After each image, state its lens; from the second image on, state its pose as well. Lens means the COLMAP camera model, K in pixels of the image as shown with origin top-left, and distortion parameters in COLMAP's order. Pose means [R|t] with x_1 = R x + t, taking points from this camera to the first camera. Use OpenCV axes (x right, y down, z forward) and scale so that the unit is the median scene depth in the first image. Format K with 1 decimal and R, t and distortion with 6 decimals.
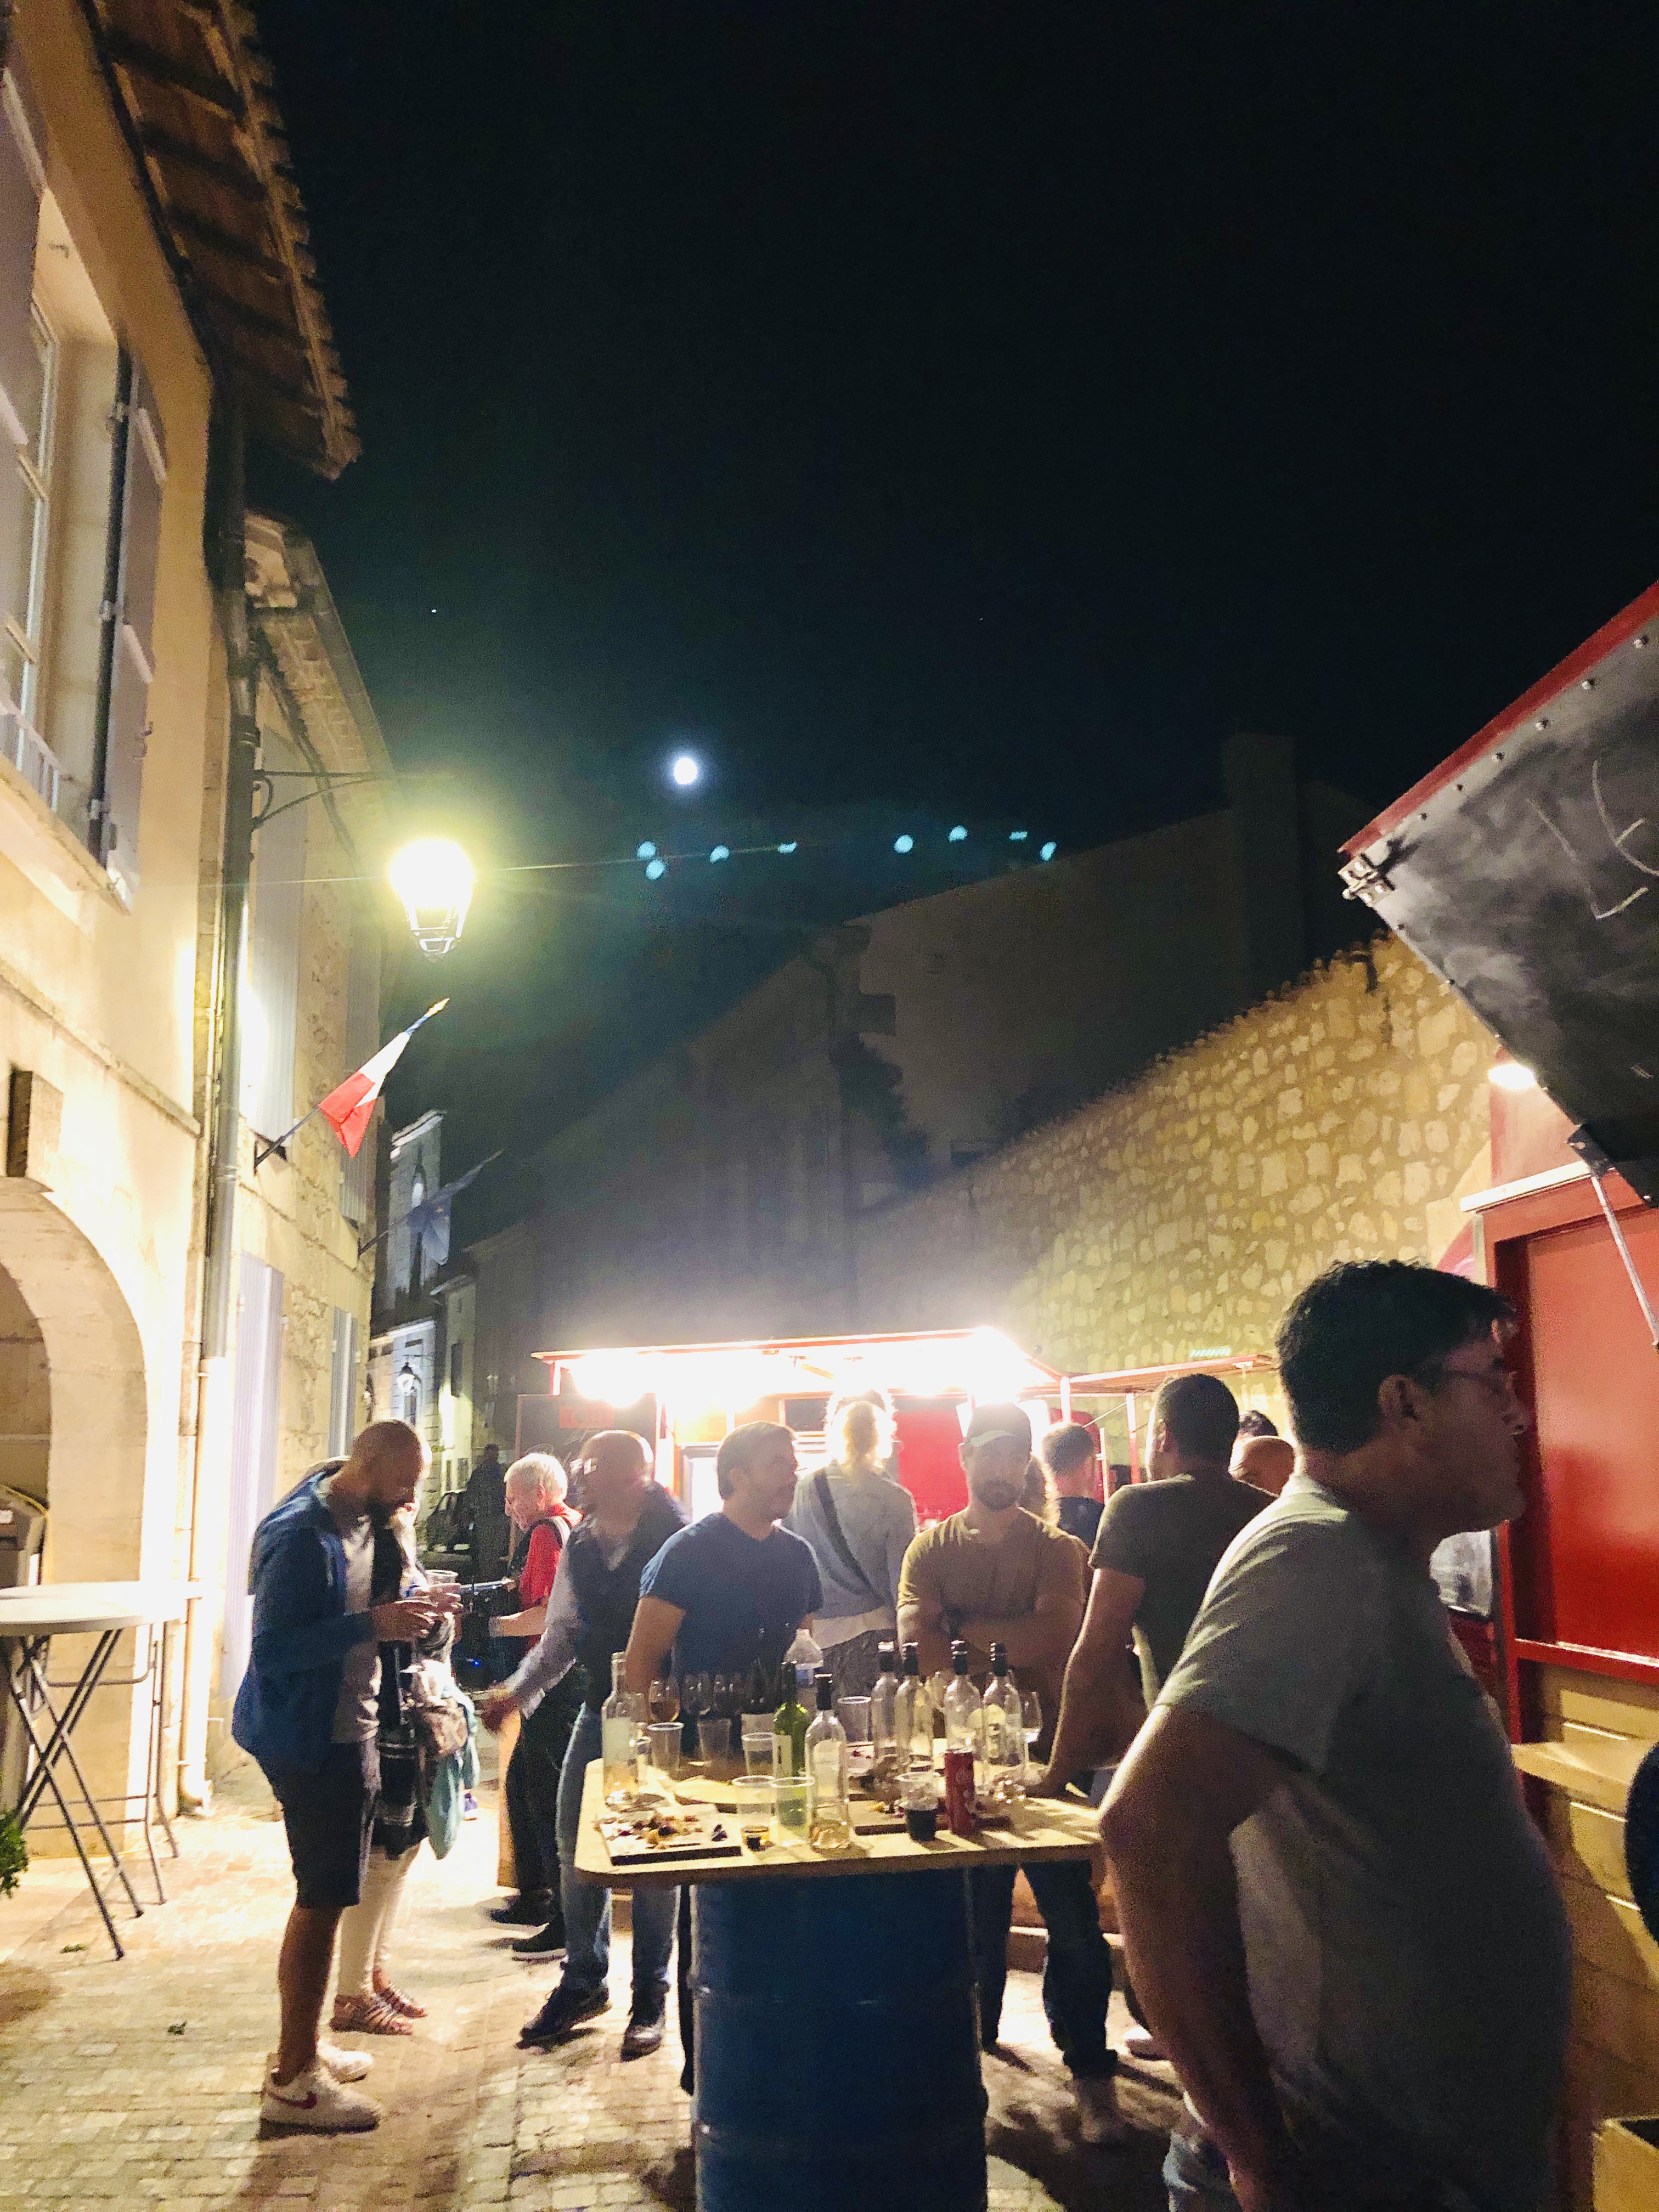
lens RADIAL K [[1807.4, 0, 831.3], [0, 1807.4, 1118.7], [0, 0, 1]] dist [0.048198, -0.044148]
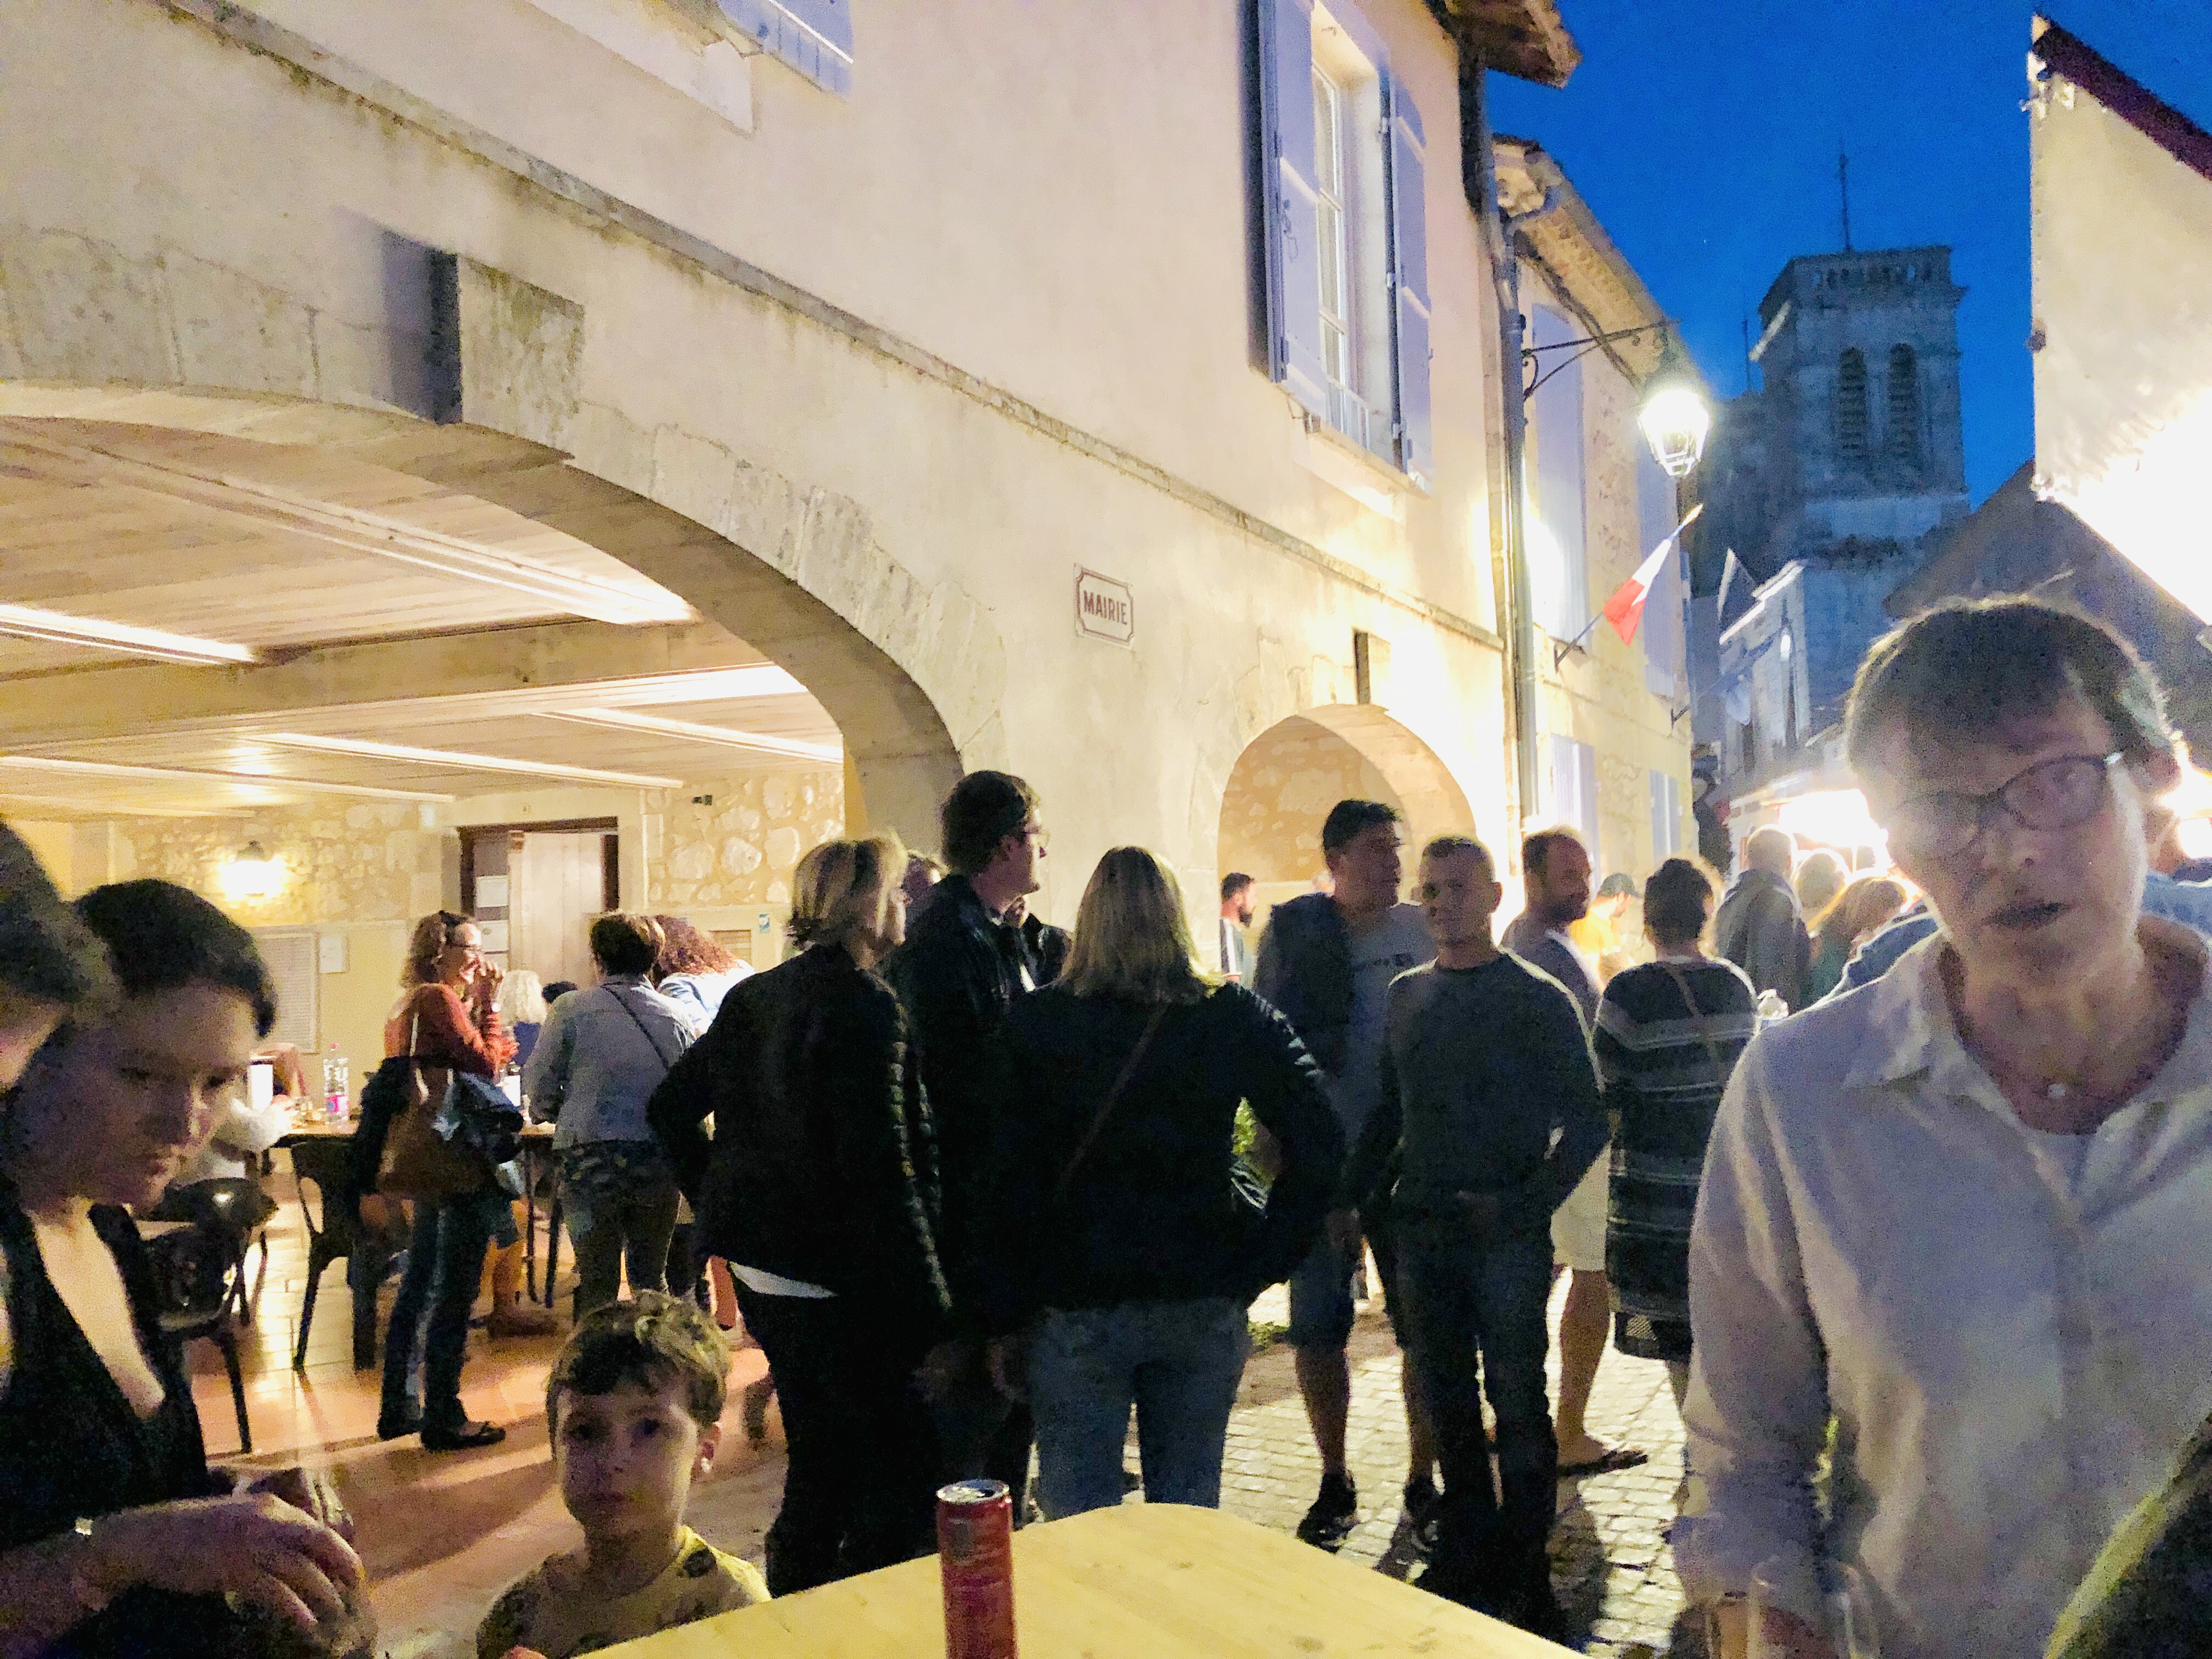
lens RADIAL K [[1807.4, 0, 1115.5], [0, 1807.4, 827.1], [0, 0, 1]] dist [0.048198, -0.044148]
pose [[0.823287, -0.047760, -0.565612, 0.151917], [0.125386, 0.987141, 0.099154, -0.028567], [0.553604, -0.152552, 0.818689, -0.240348]]
